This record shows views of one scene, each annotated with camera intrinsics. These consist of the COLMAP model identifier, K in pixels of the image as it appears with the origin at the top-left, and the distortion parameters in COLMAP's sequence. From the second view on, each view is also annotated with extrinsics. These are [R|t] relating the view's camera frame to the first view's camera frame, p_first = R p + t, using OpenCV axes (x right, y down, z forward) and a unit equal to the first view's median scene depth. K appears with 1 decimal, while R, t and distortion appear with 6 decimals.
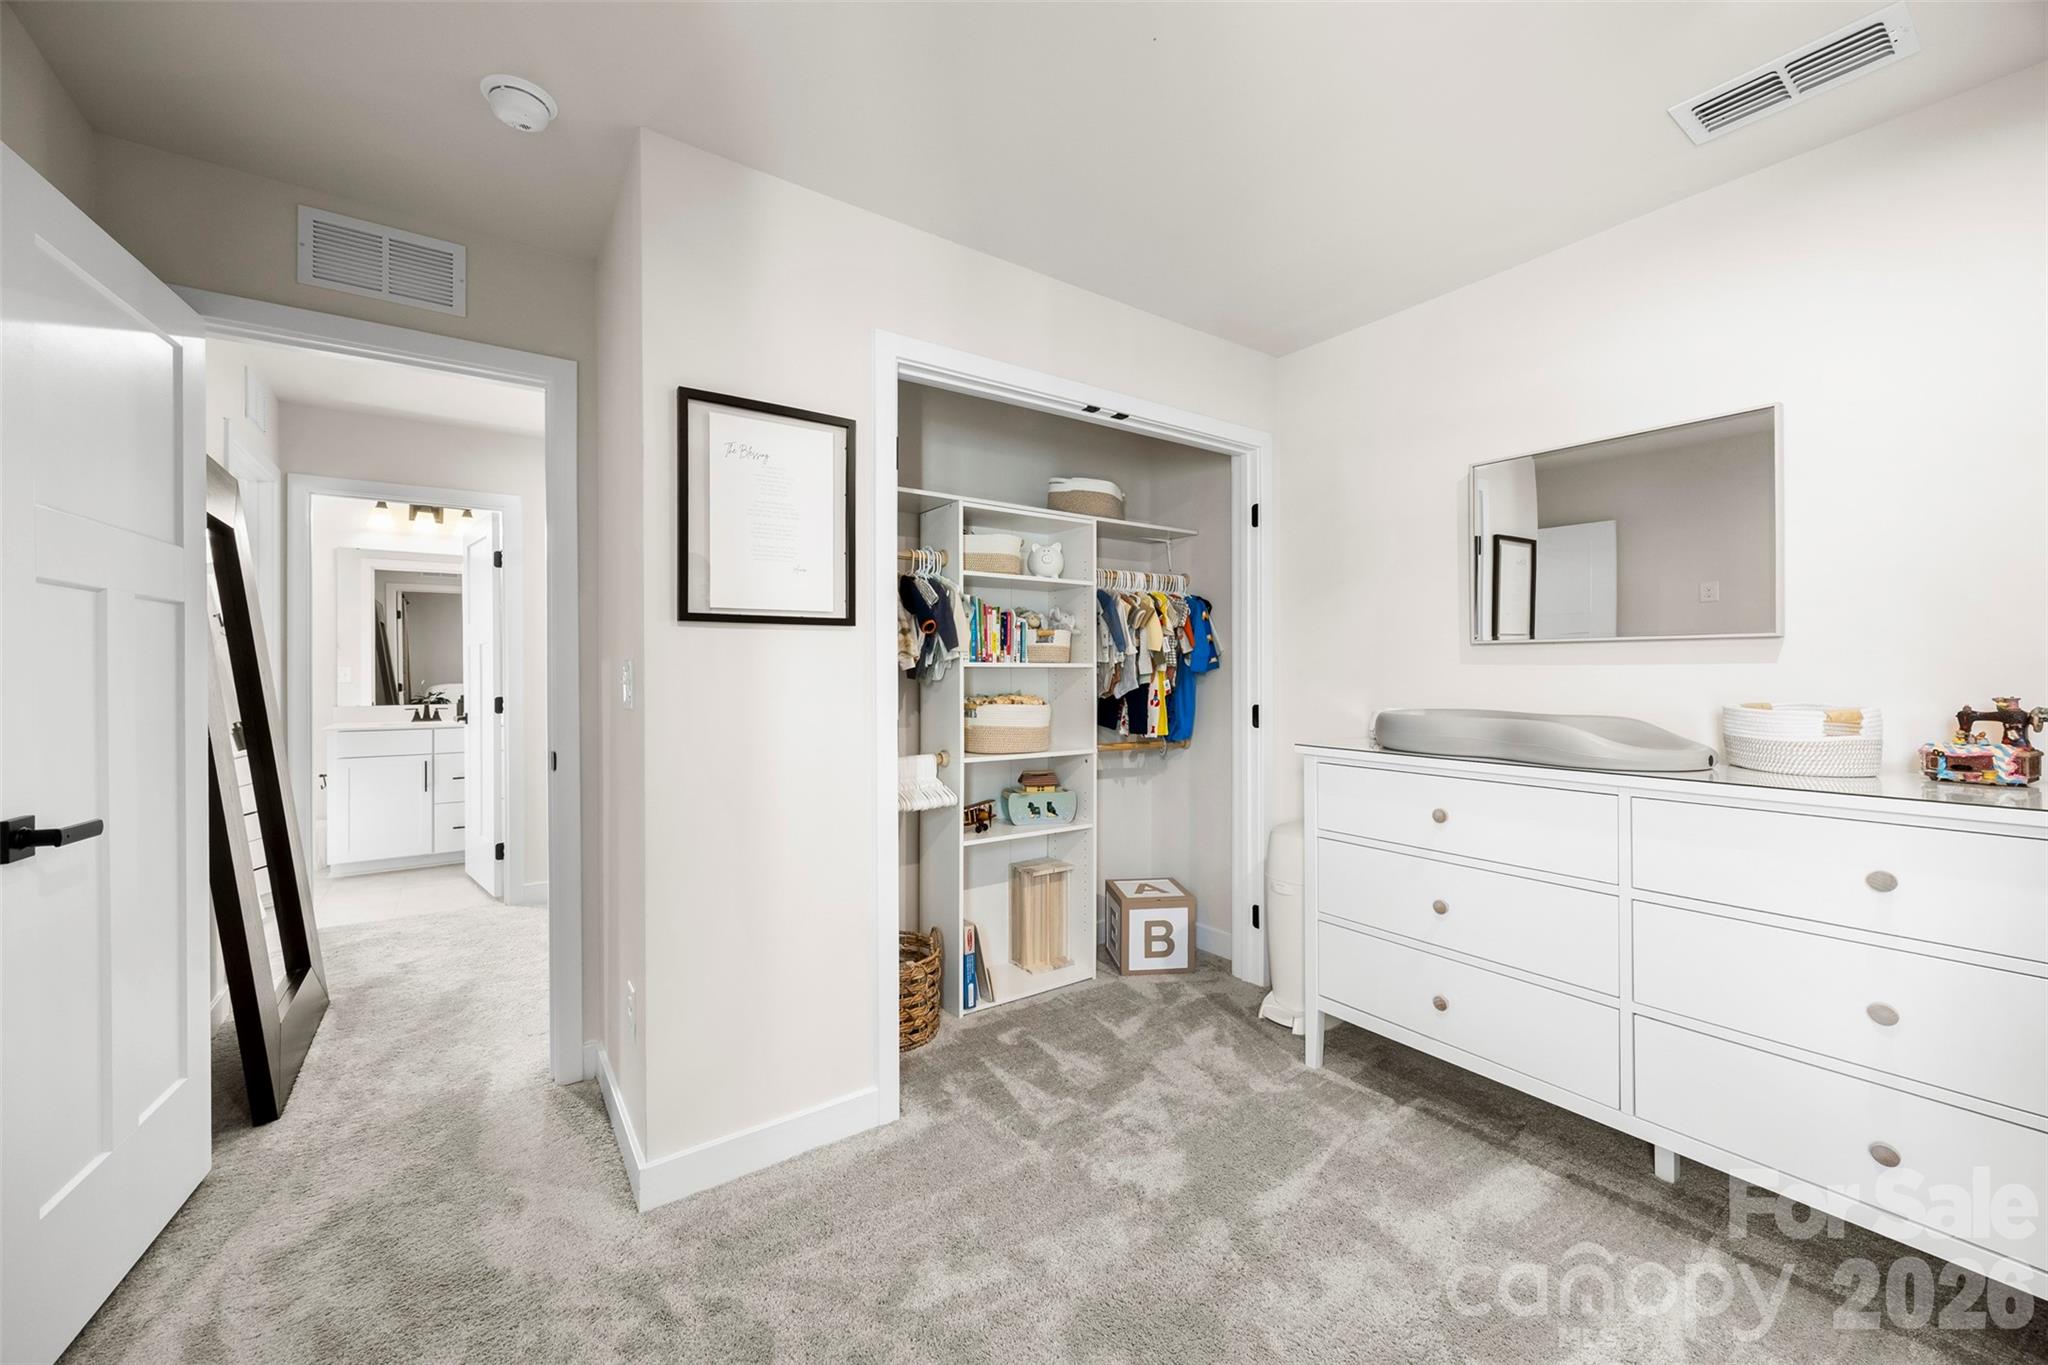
lens RADIAL K [[789.4, 0, 1012.4], [0, 789.4, 668.5], [0, 0, 1]] dist [-0.002186, -0.000847]
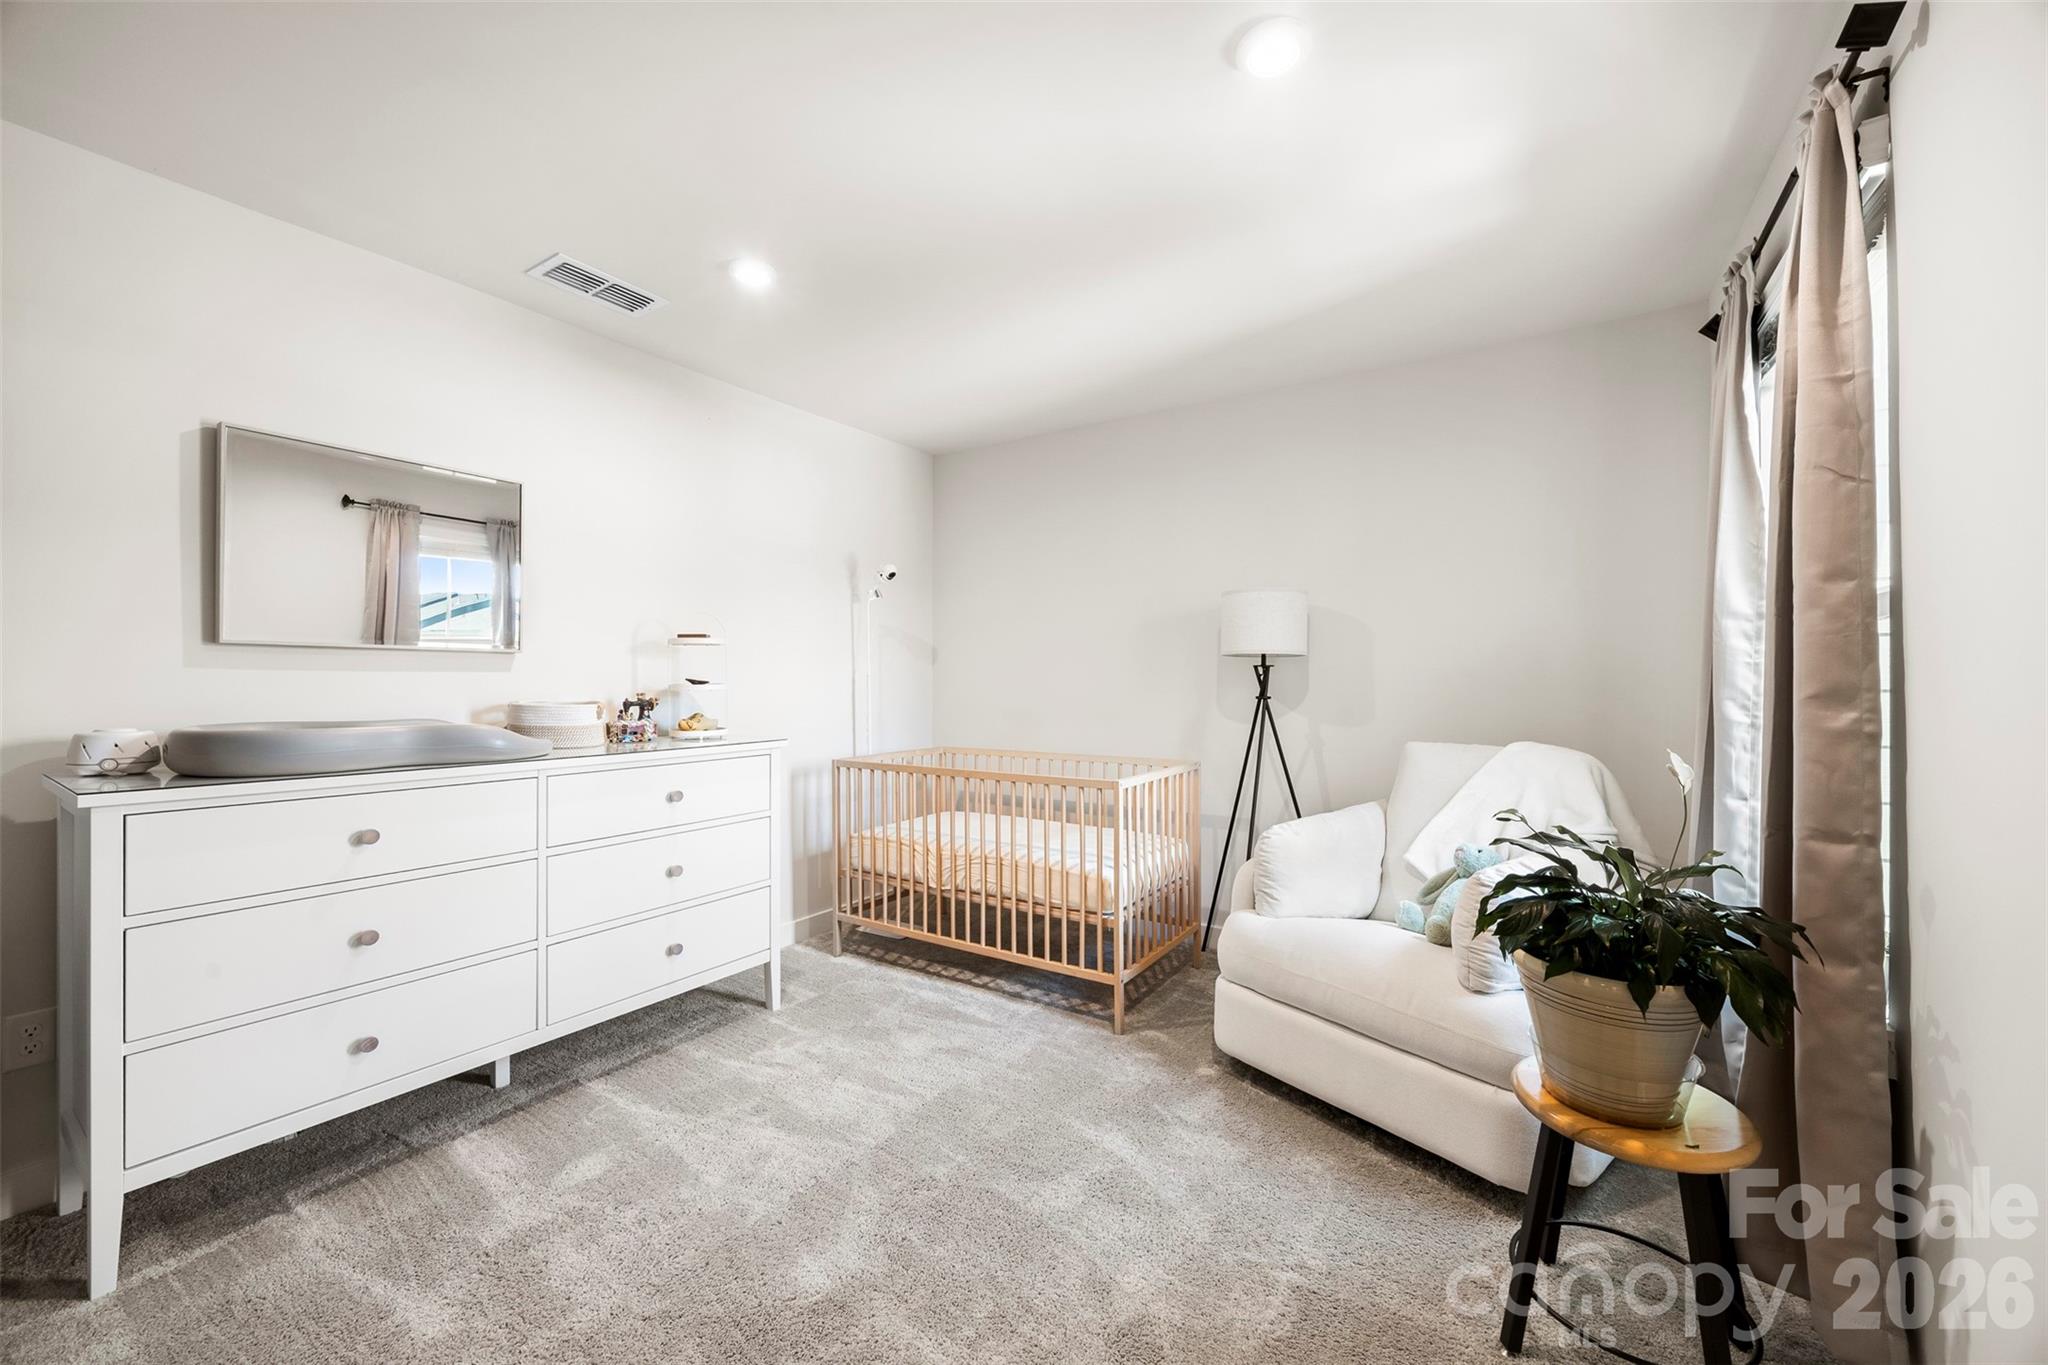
lens RADIAL K [[789.4, 0, 1016.9], [0, 789.4, 688.3], [0, 0, 1]] dist [-0.002186, -0.000847]
pose [[-0.384238, -0.005446, 0.923218, -0.659093], [-0.003489, 0.999984, 0.004447, 0.012554], [-0.923227, -0.001512, -0.384251, 0.761830]]
